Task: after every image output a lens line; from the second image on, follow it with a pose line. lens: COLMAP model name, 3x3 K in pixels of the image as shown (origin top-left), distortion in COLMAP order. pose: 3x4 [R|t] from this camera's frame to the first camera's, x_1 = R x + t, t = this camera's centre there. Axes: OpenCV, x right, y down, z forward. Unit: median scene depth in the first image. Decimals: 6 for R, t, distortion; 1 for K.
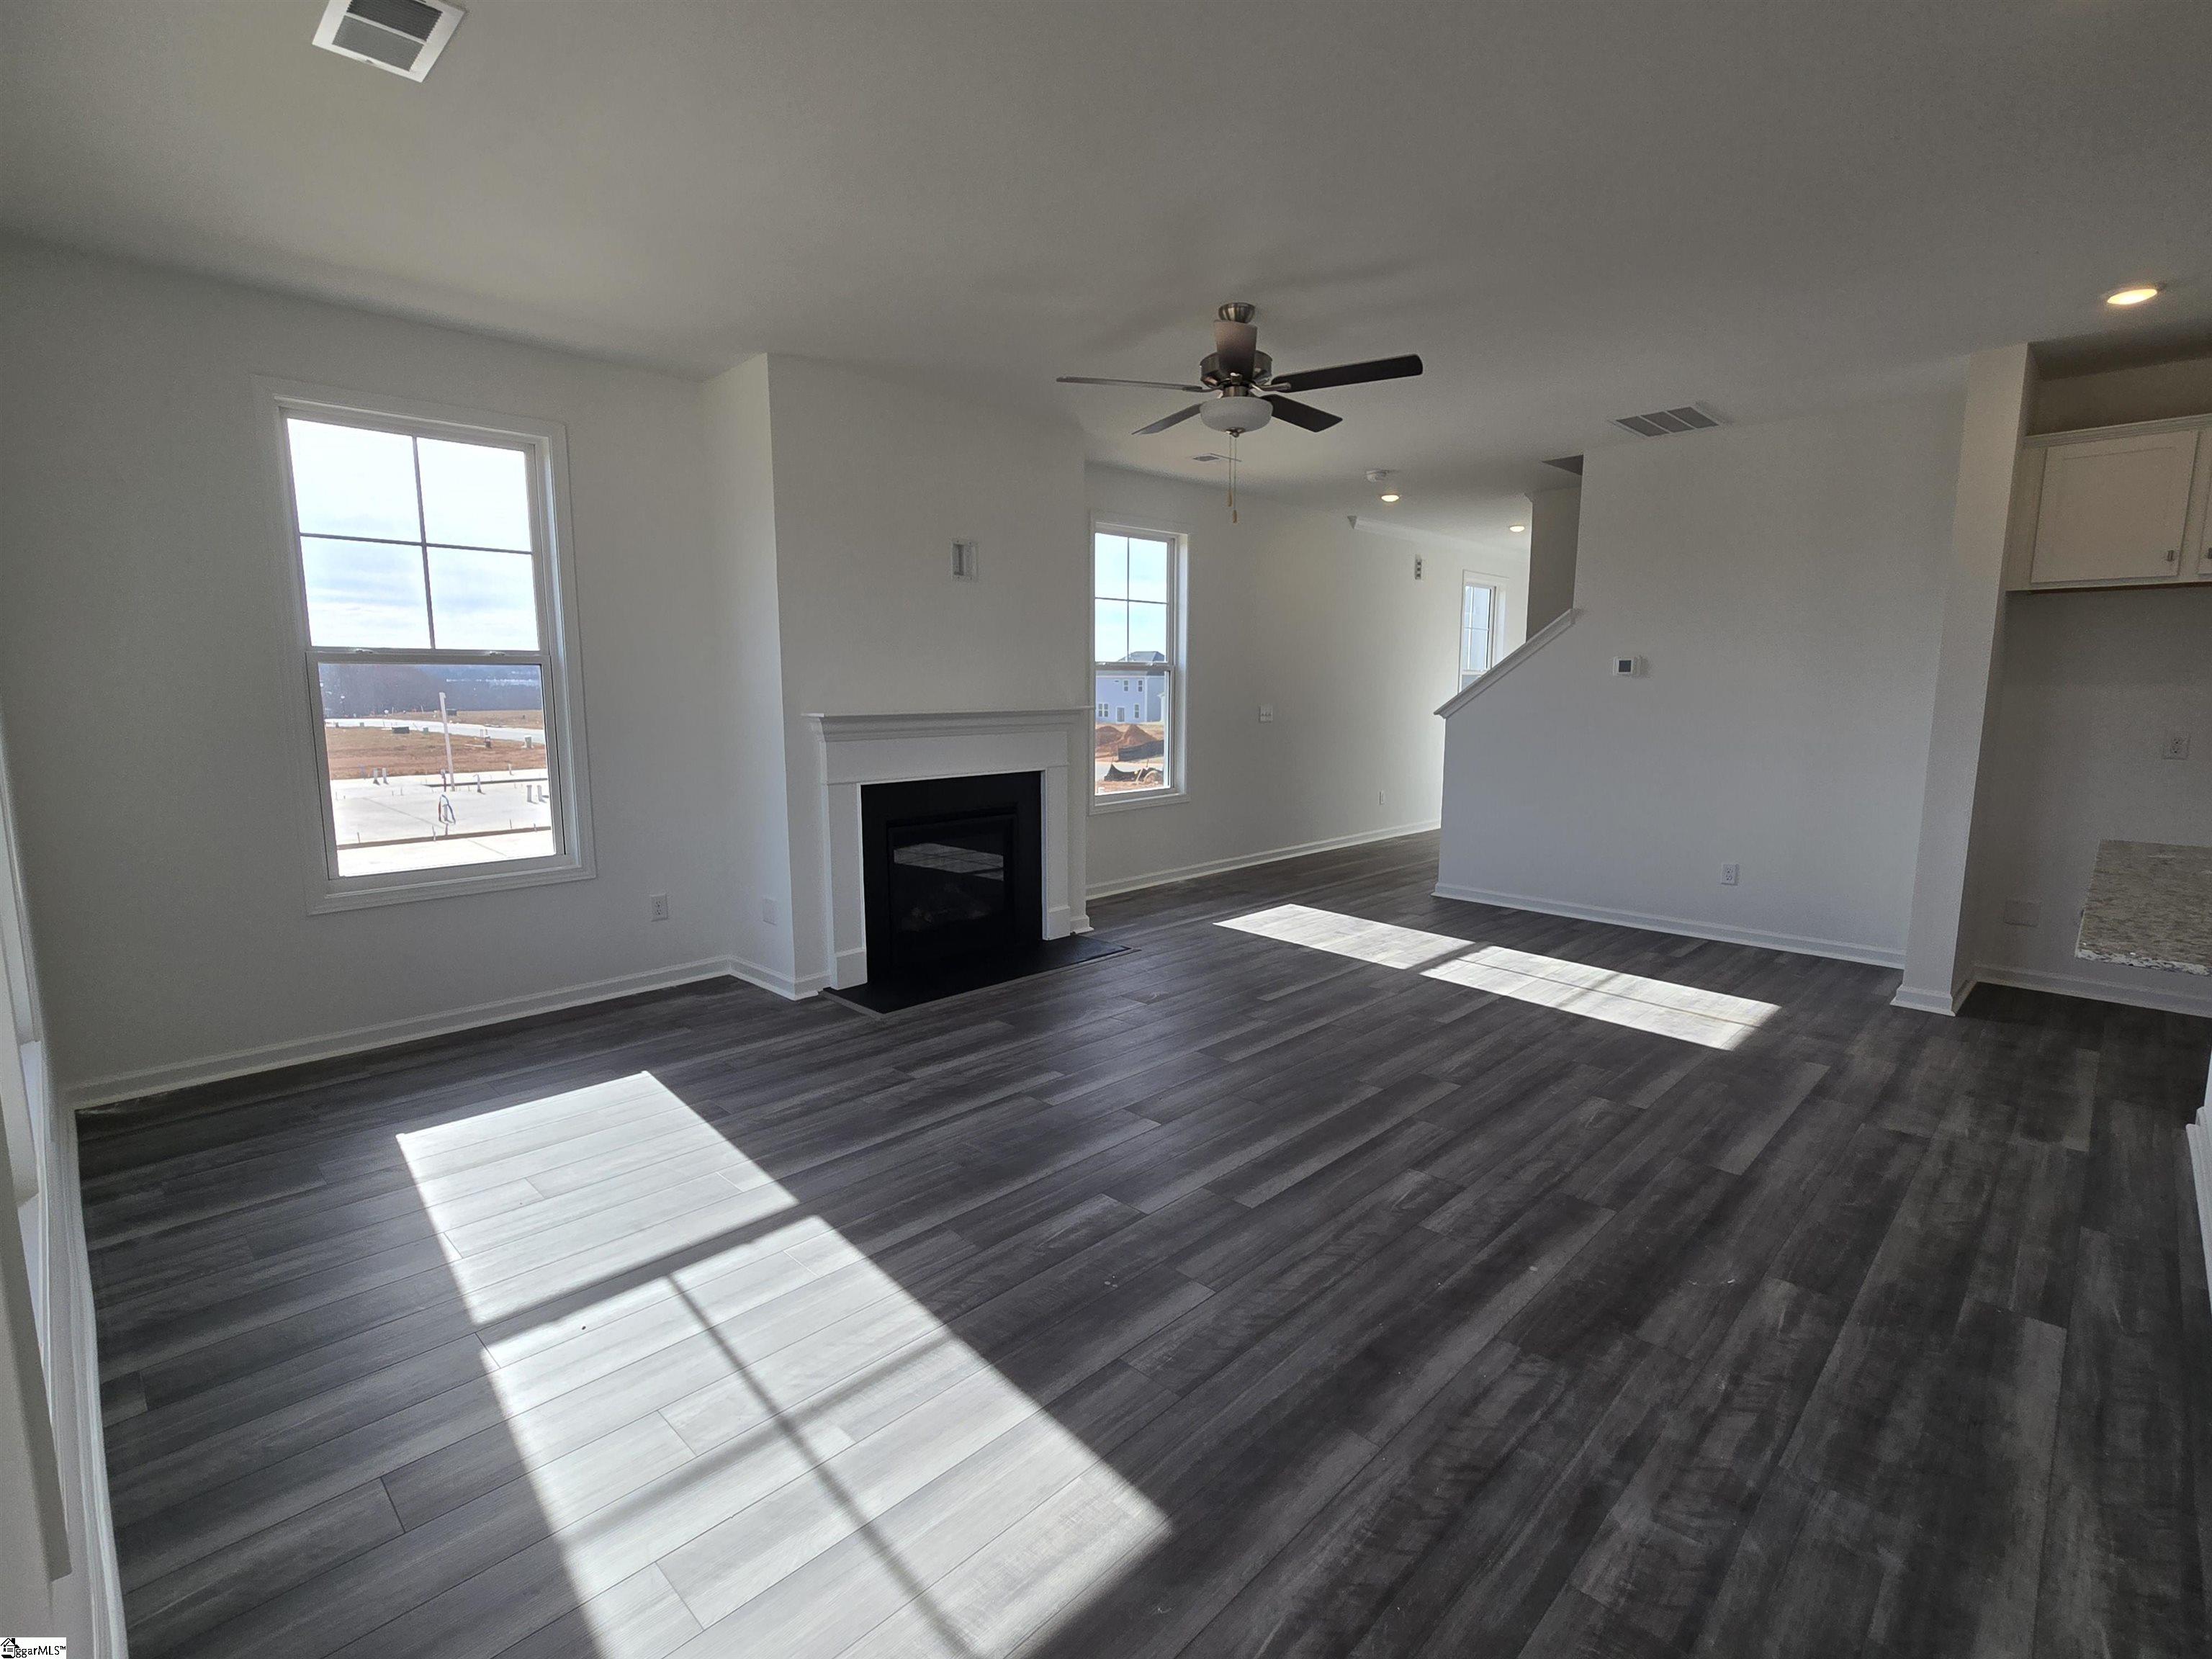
lens RADIAL K [[1023.1, 0, 1151.6], [0, 1023.1, 834.0], [0, 0, 1]] dist [-0.001747, 0.000416]
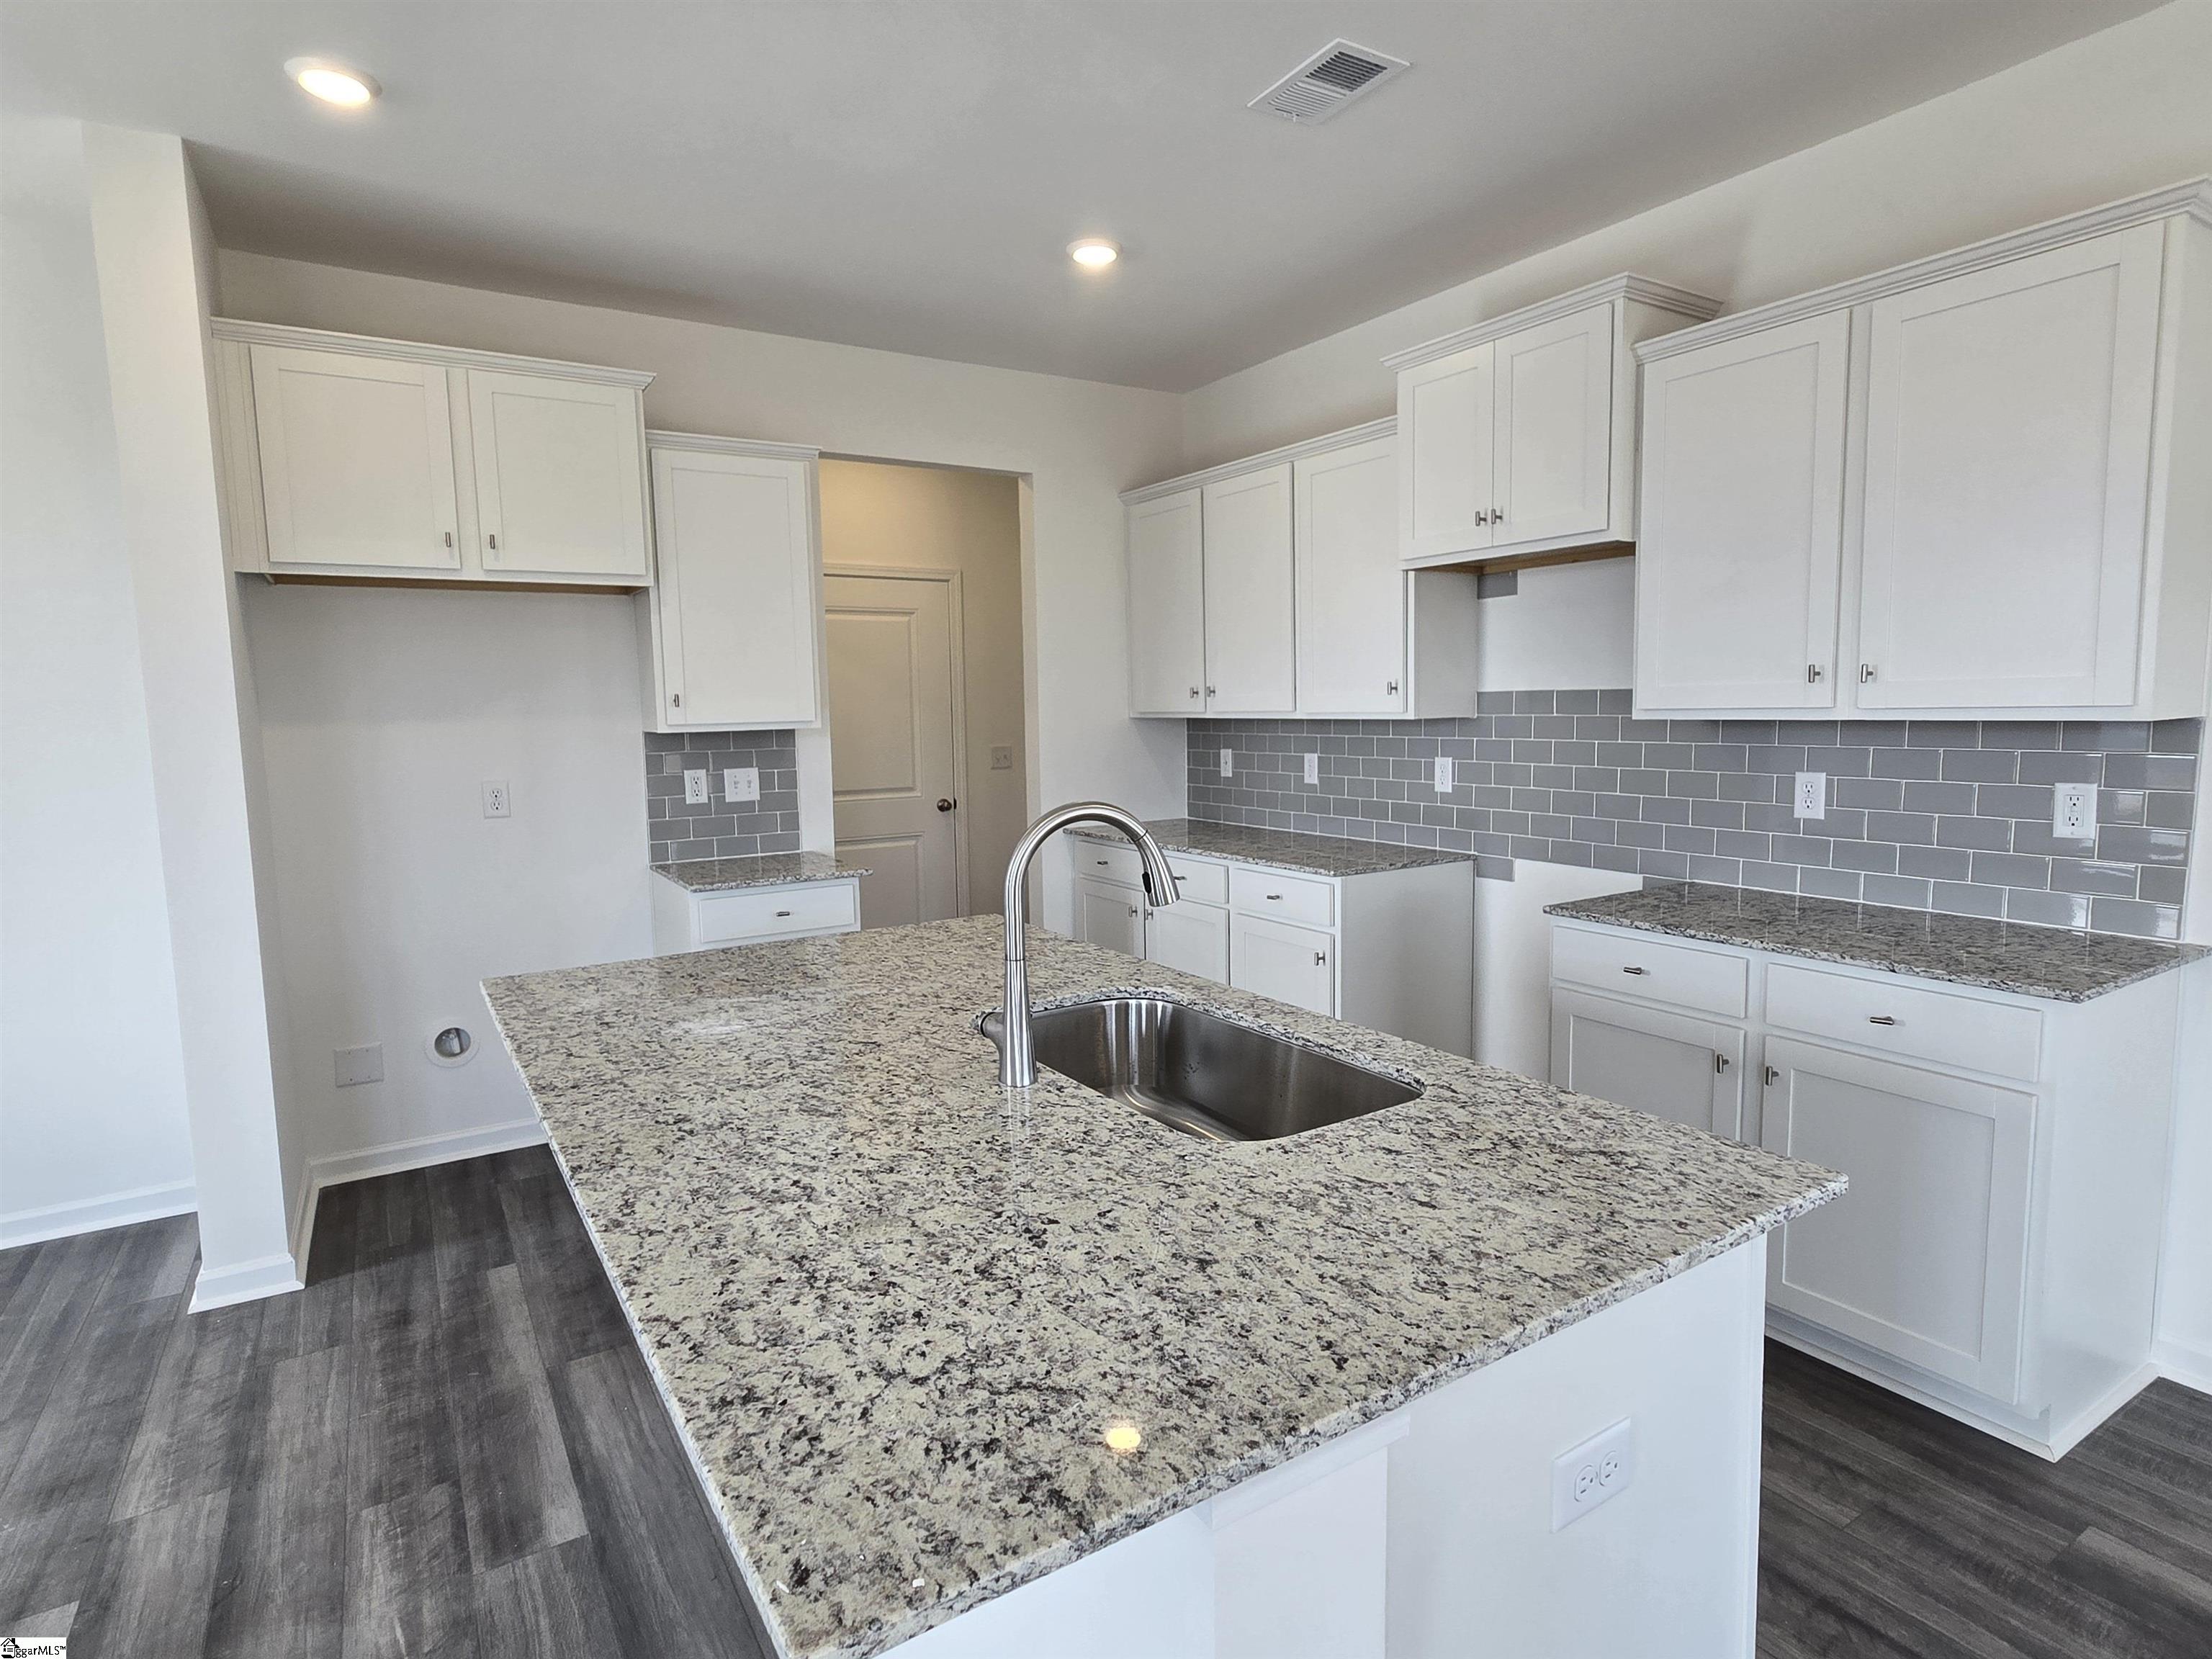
lens RADIAL K [[1186.0, 0, 1115.8], [0, 1186.0, 818.4], [0, 0, 1]] dist [0.000468, 0.002108]
pose [[0.242218, -0.103347, 0.964702, 0.332085], [0.161535, 0.984728, 0.064934, -0.068185], [-0.956680, 0.140105, 0.255213, 0.421242]]
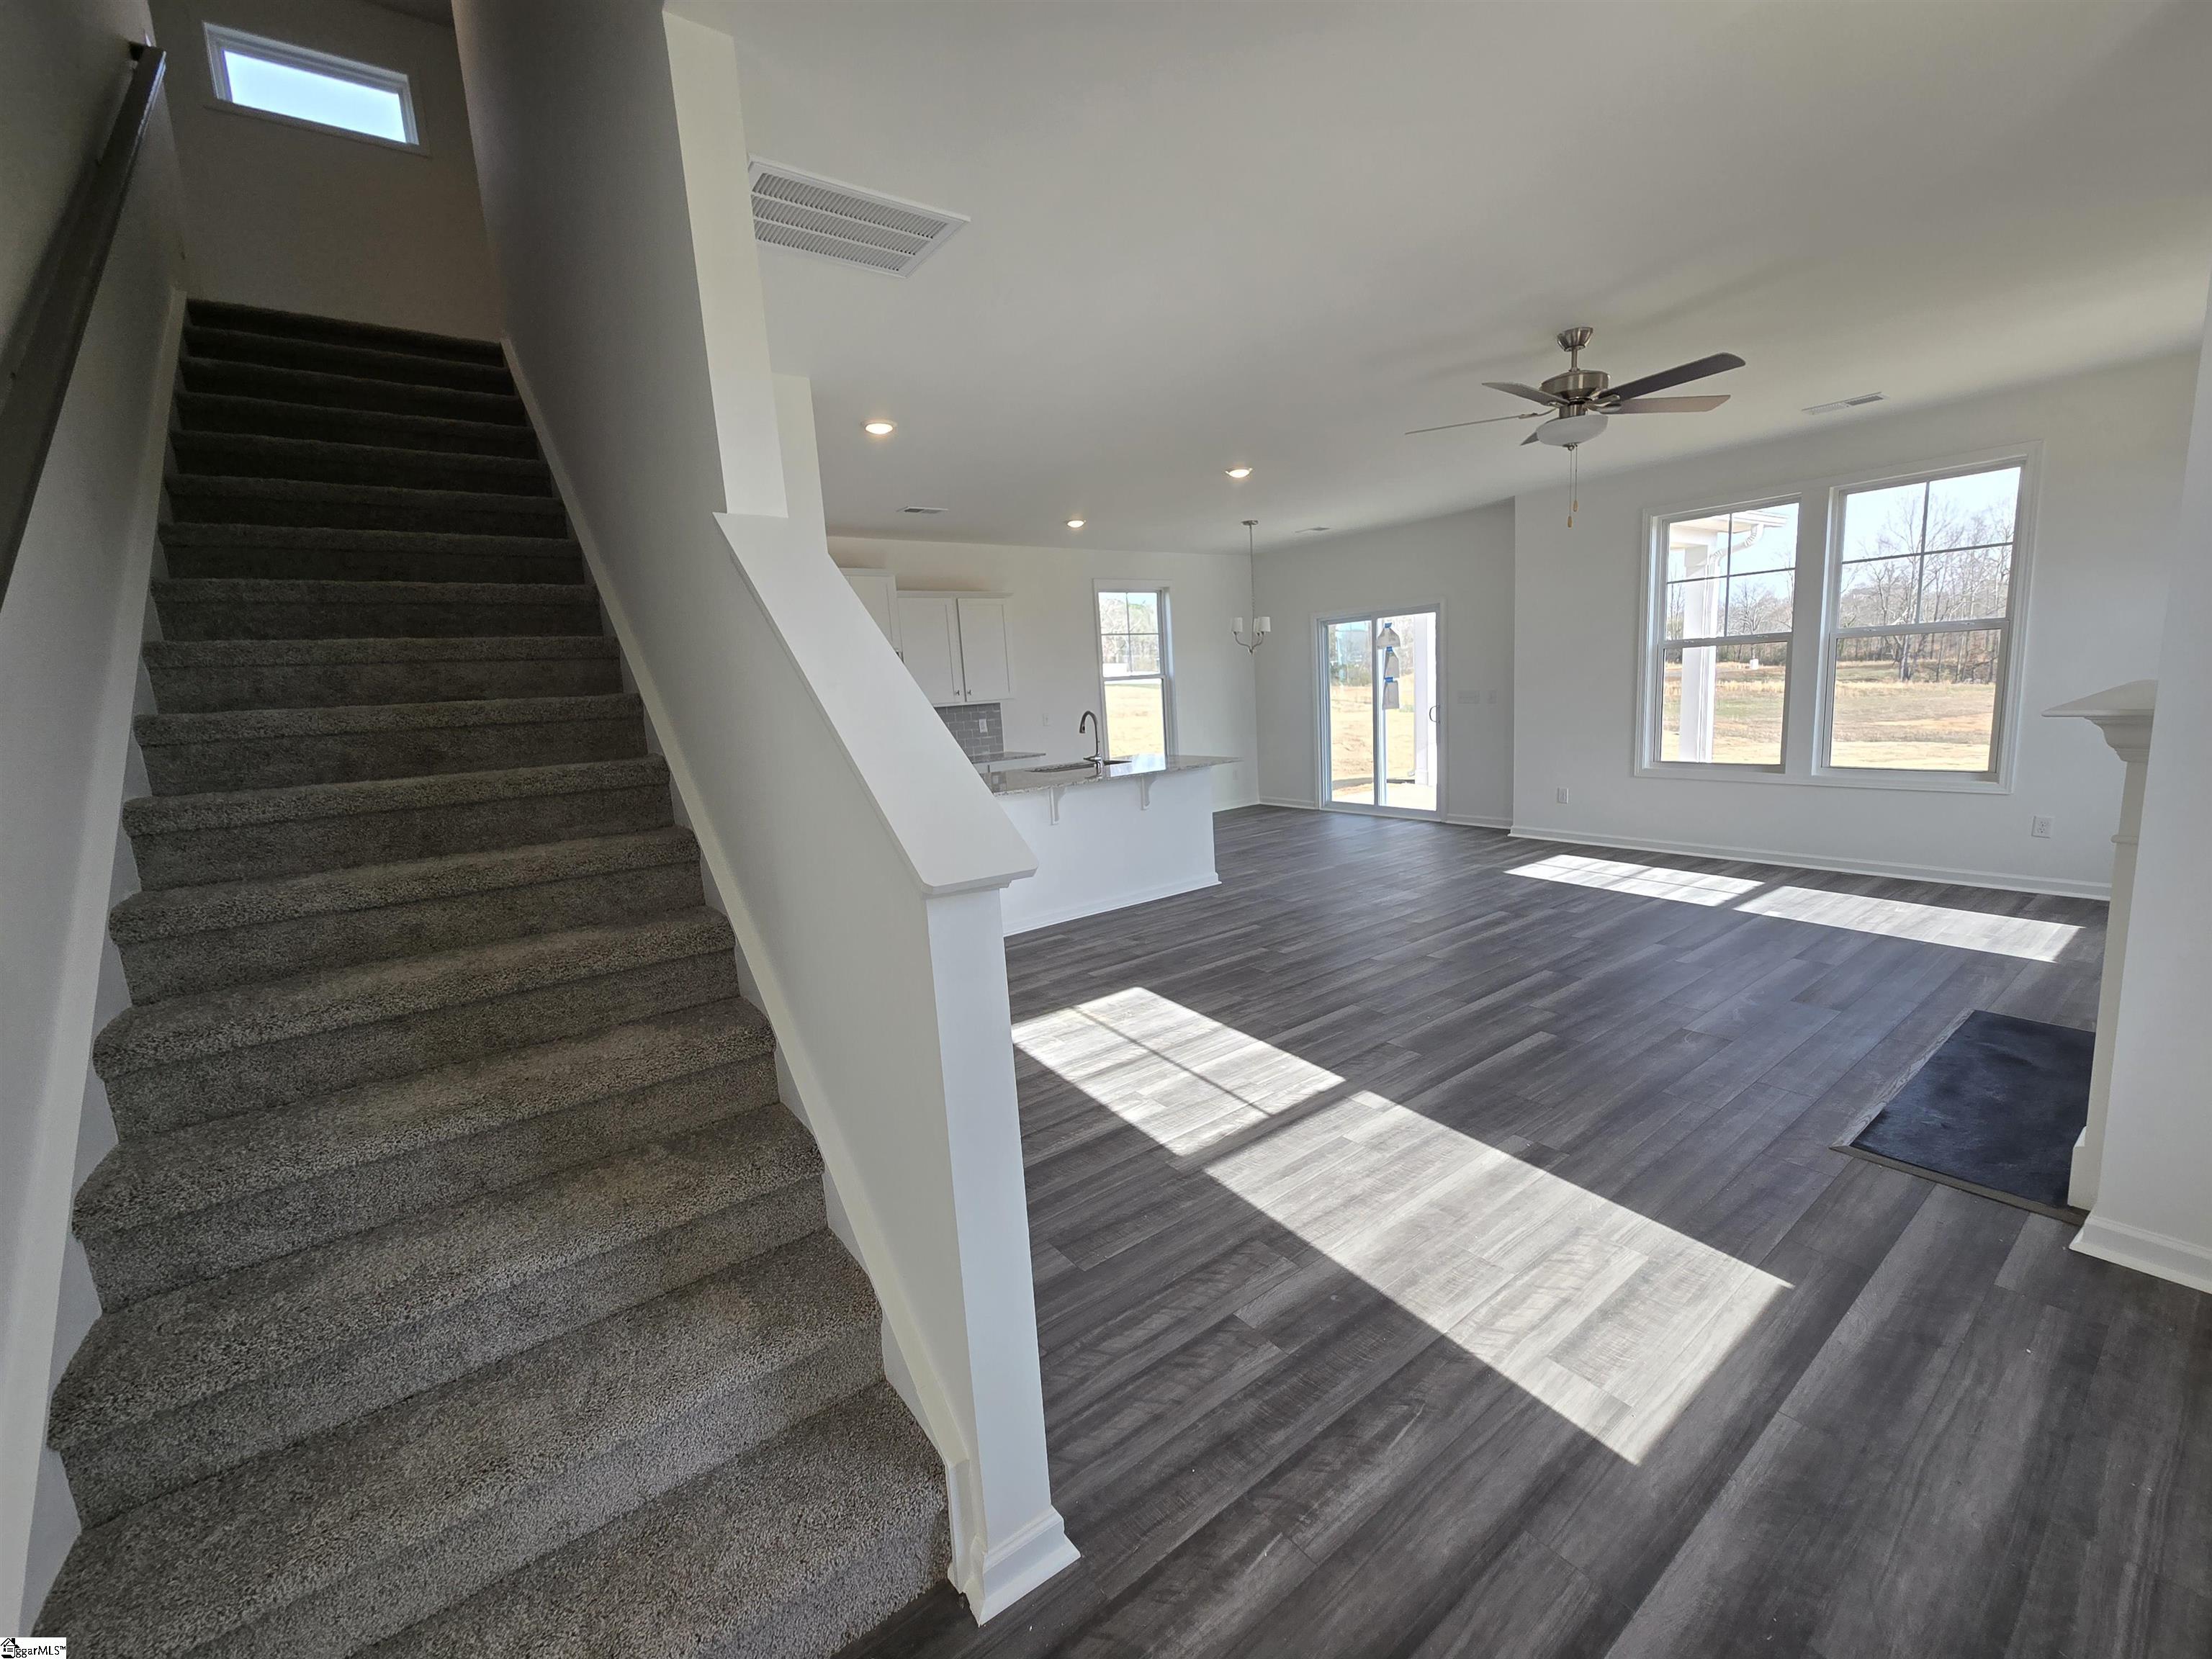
lens RADIAL K [[932.0, 0, 1129.2], [0, 932.0, 821.9], [0, 0, 1]] dist [-0.002104, -0.000180]
pose [[-0.986240, 0.030788, 0.162425, 0.419556], [0.077613, 0.953727, 0.290485, -0.348442], [-0.145965, 0.299095, -0.942993, 2.239273]]
